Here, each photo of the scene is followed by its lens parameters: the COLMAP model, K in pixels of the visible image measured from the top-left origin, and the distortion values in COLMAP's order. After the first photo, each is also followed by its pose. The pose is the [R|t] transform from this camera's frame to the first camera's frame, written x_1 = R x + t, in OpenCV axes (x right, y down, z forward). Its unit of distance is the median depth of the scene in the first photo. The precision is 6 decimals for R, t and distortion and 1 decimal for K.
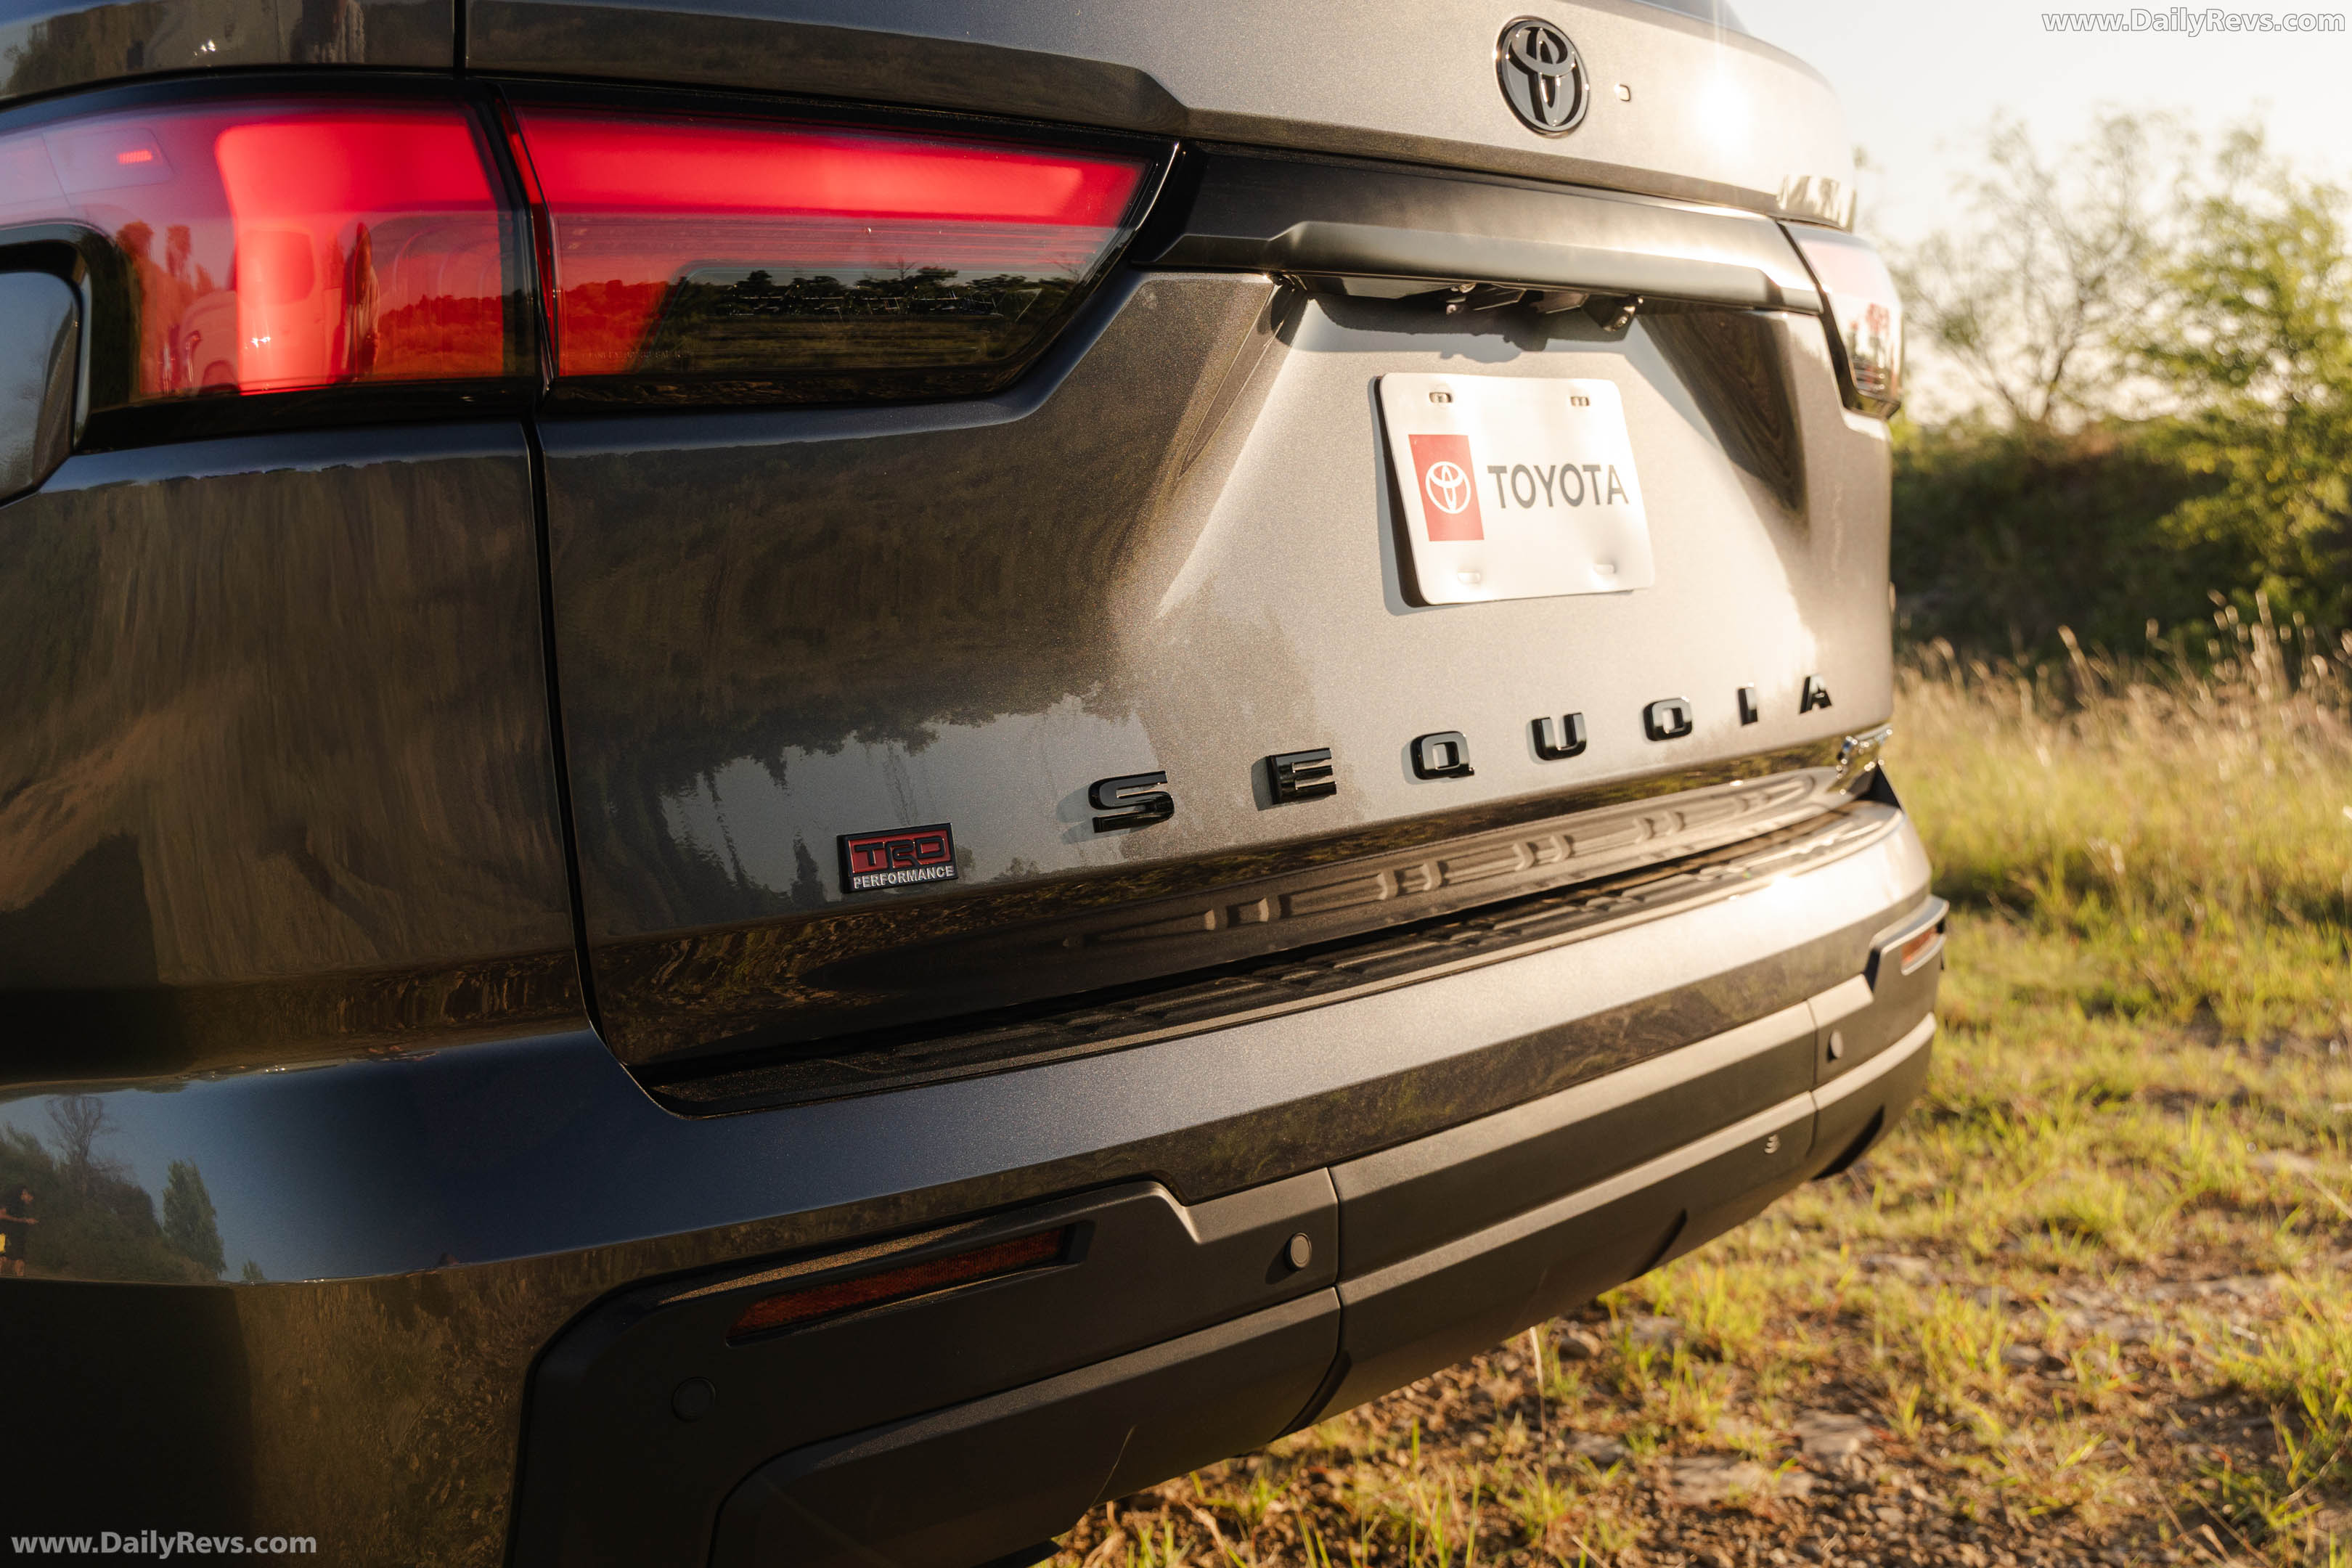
lens RADIAL K [[2597.1, 0, 1176.0], [0, 2597.1, 784.0], [0, 0, 1]] dist [0.010890, 0.026171]
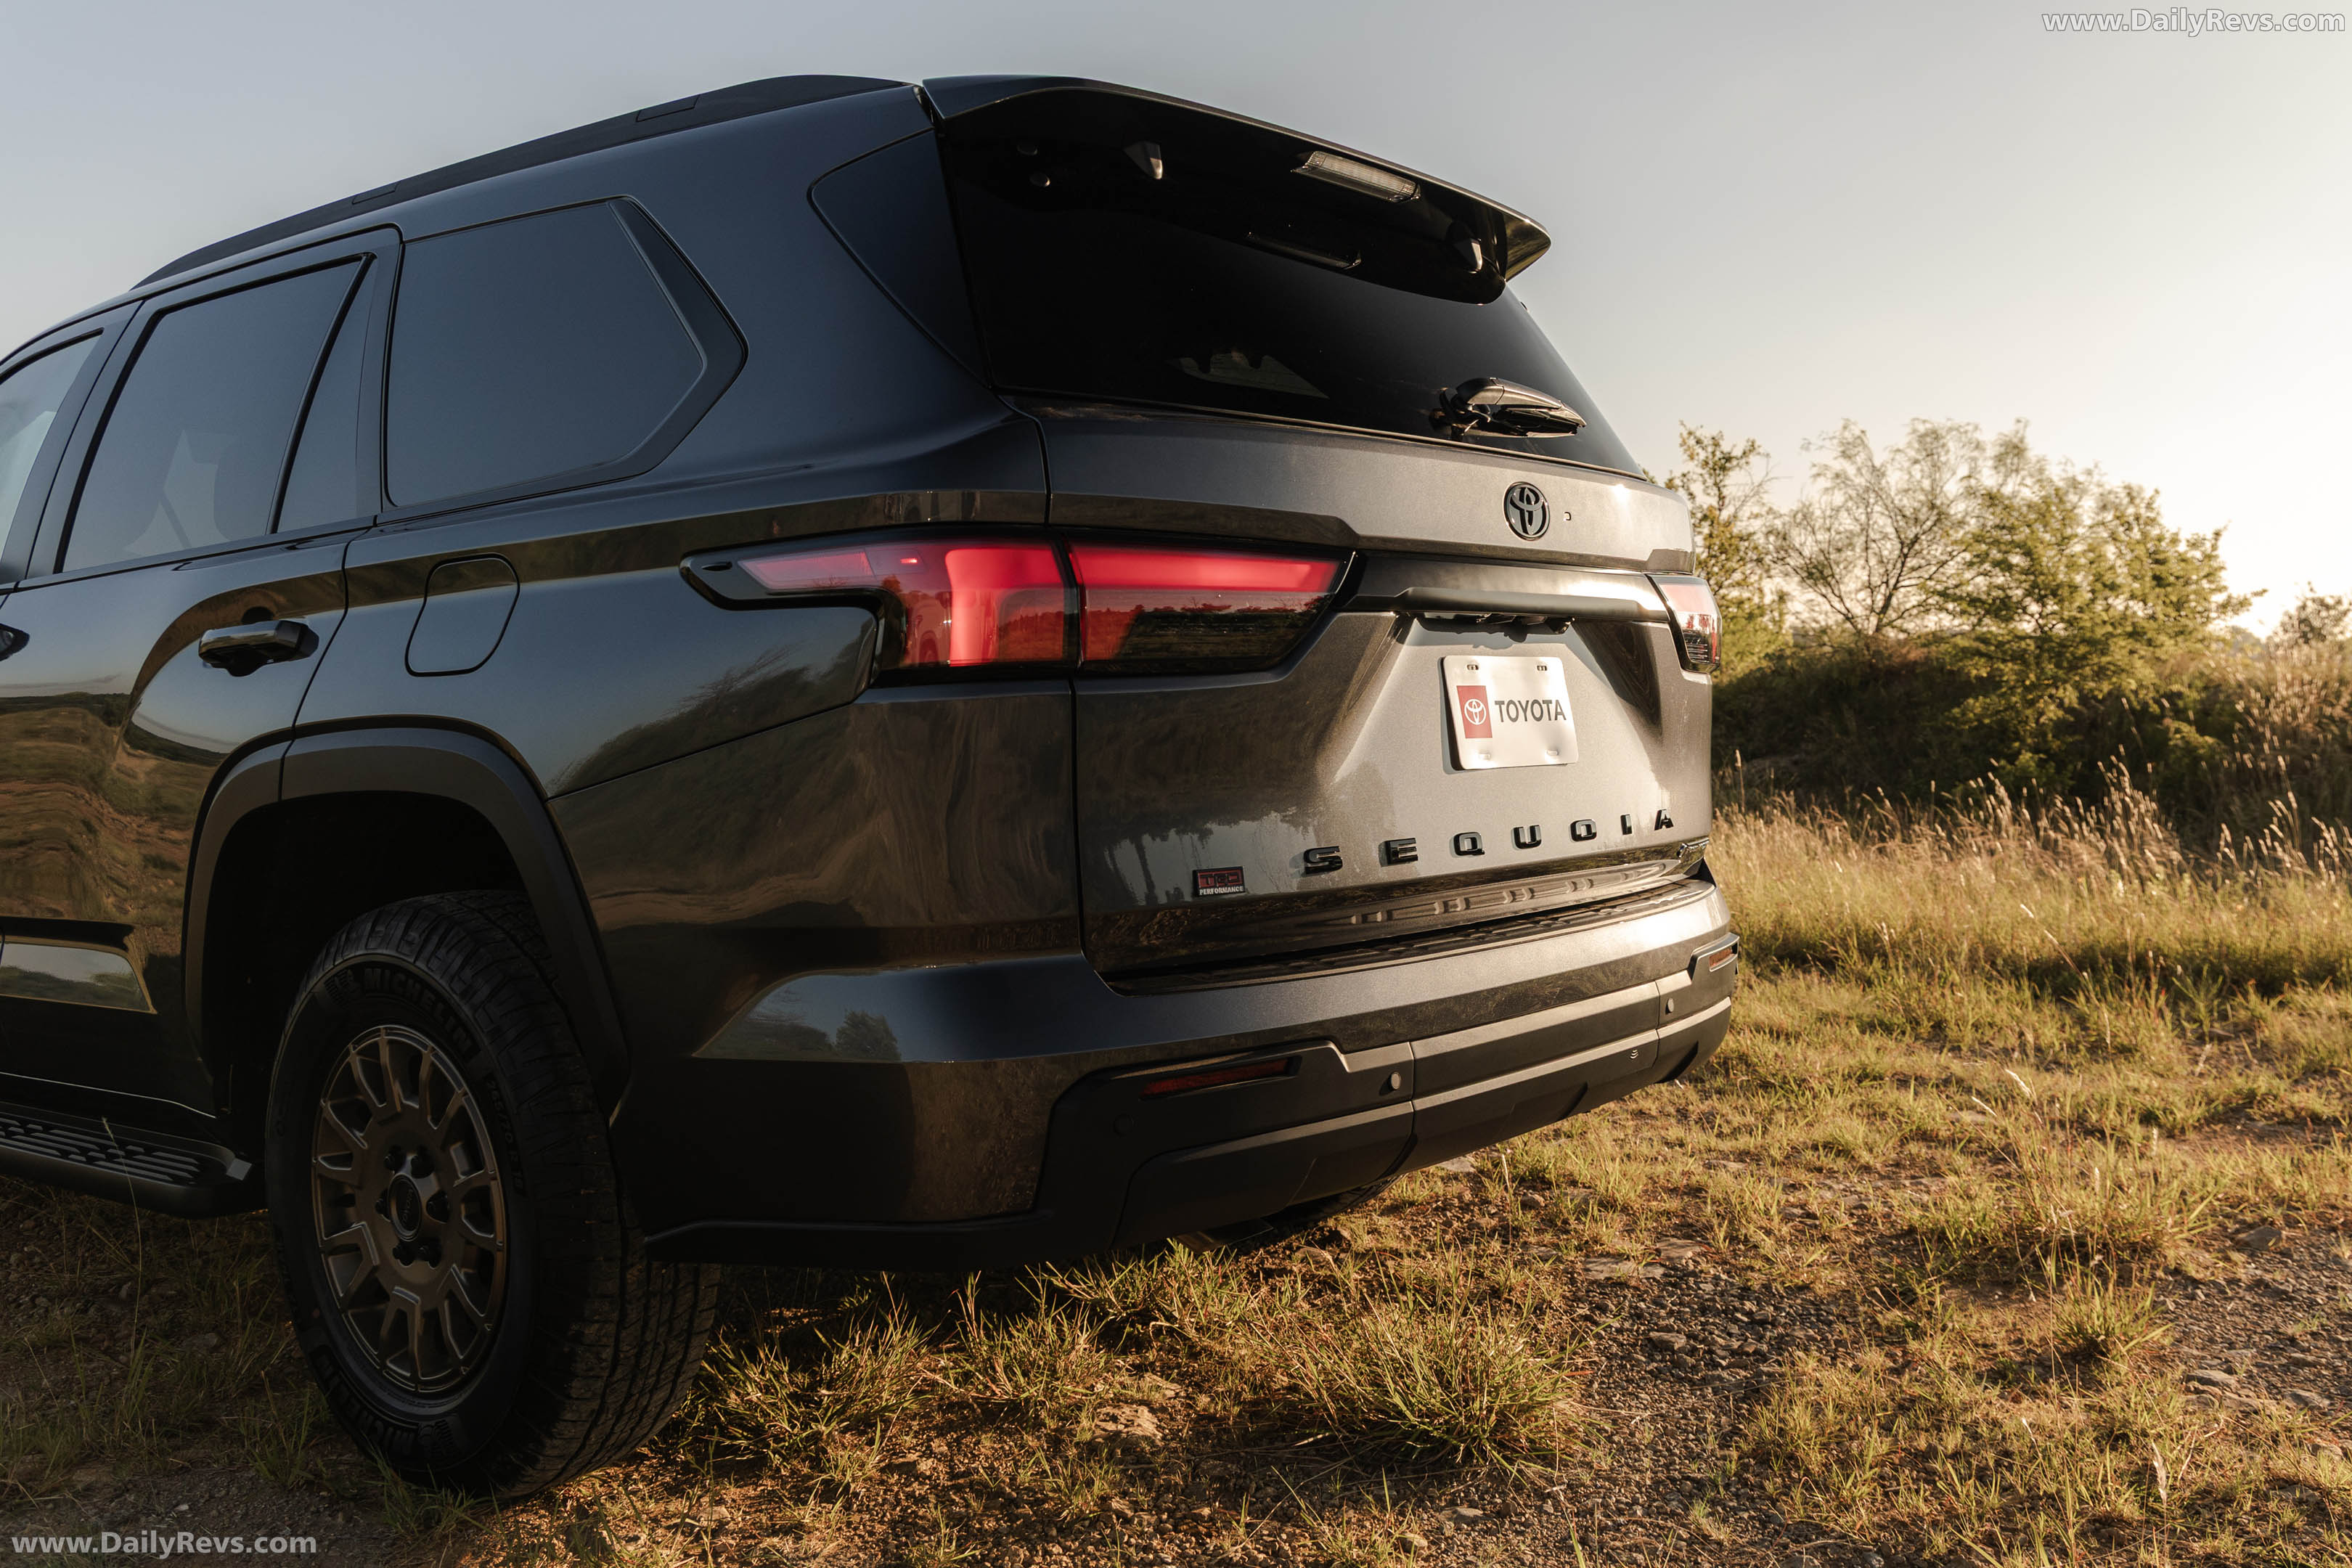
lens RADIAL K [[2758.6, 0, 1176.0], [0, 2758.6, 784.0], [0, 0, 1]] dist [0.061292, -0.002064]
pose [[0.999453, 0.030174, 0.013548, -0.116397], [-0.029554, 0.998601, -0.043848, 0.032383], [-0.014852, 0.043423, 0.998946, -0.854034]]
